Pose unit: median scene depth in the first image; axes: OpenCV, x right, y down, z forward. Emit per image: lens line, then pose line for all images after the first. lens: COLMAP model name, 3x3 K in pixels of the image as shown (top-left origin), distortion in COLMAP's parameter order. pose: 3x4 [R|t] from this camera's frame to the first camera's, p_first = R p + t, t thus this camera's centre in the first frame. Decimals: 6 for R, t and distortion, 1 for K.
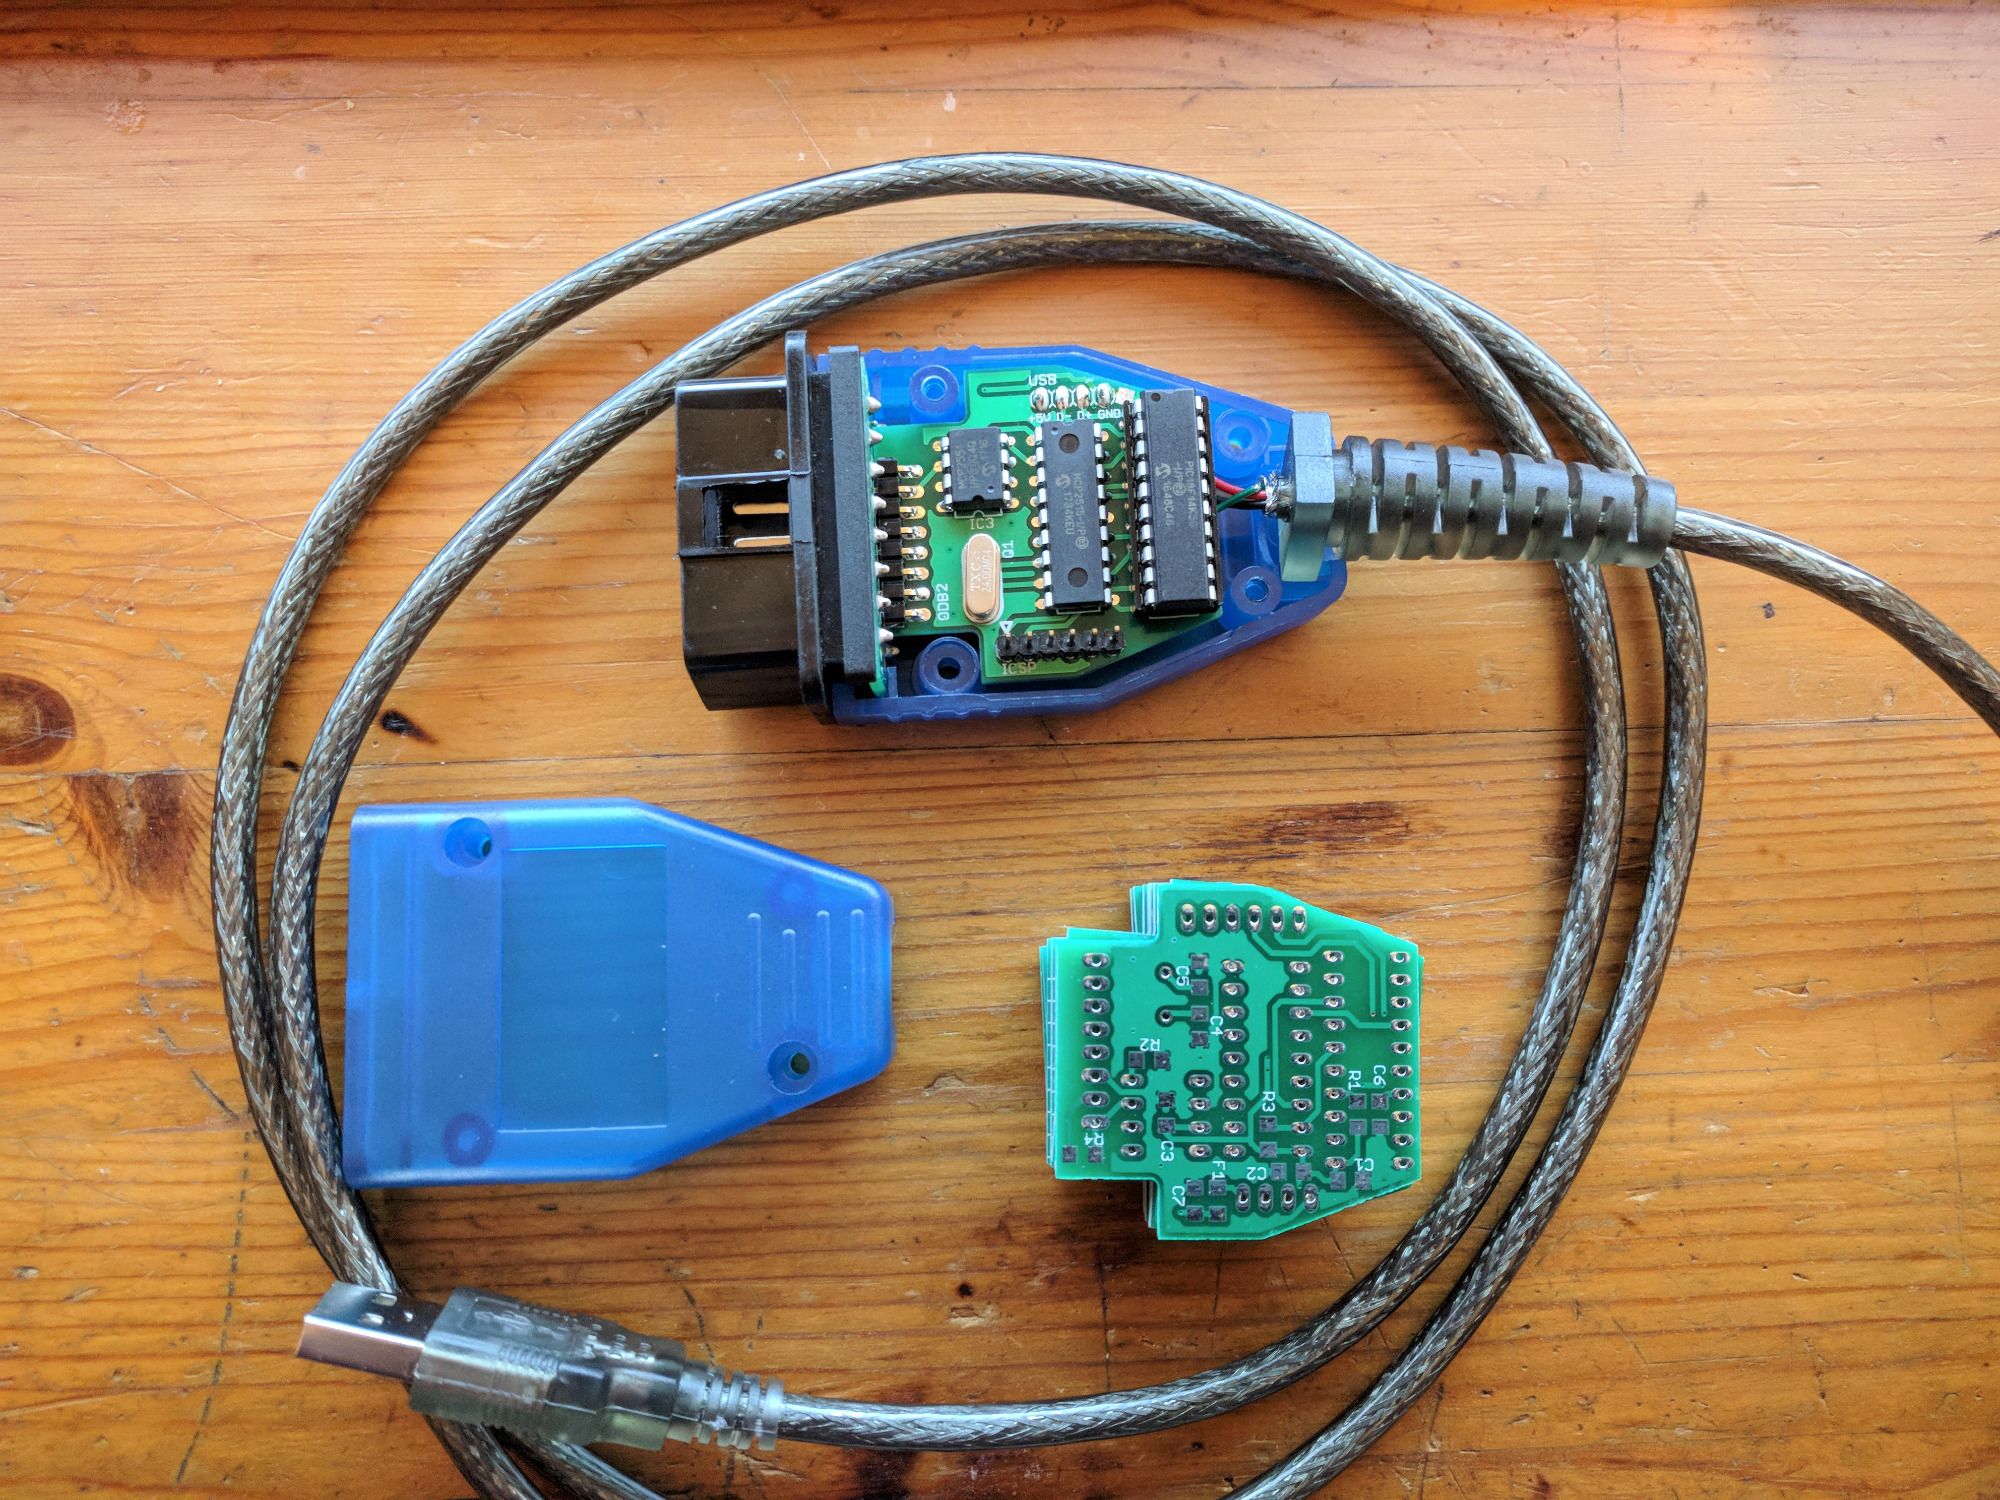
lens RADIAL K [[1487.8, 0, 1000.0], [0, 1487.8, 750.0], [0, 0, 1]] dist [-0.034075, 0.031337]
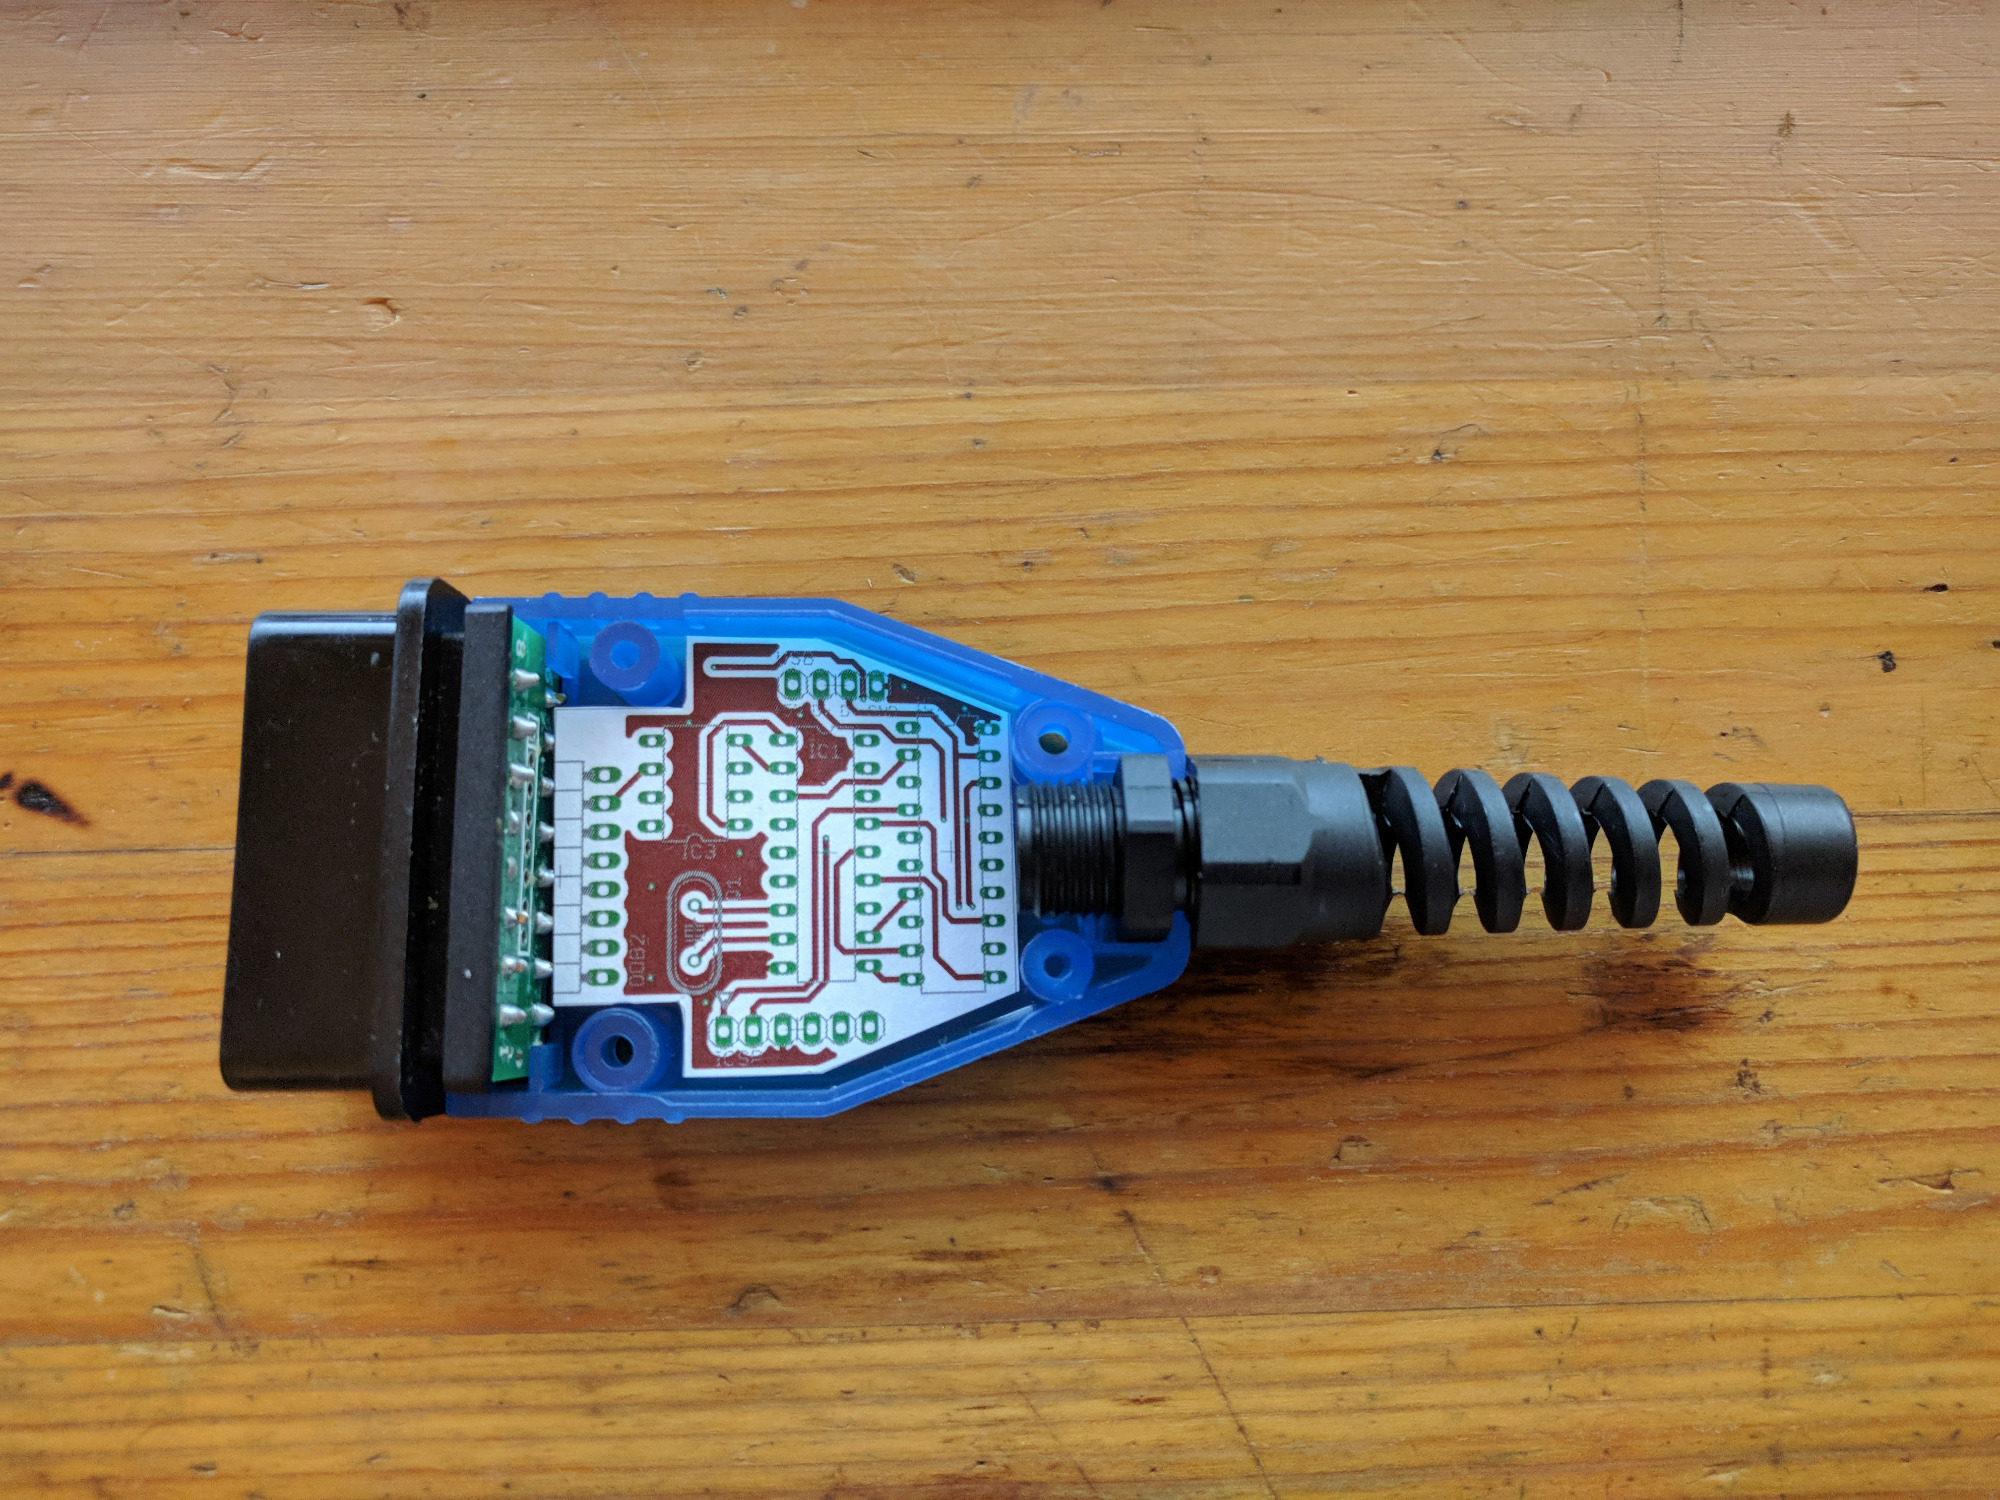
lens RADIAL K [[1487.8, 0, 1000.0], [0, 1487.8, 750.0], [0, 0, 1]] dist [-0.034075, 0.031337]
pose [[0.994959, 0.026562, 0.096705, 0.006492], [-0.017779, 0.995730, -0.090583, 0.024114], [-0.098698, 0.088407, 0.991183, 0.306478]]
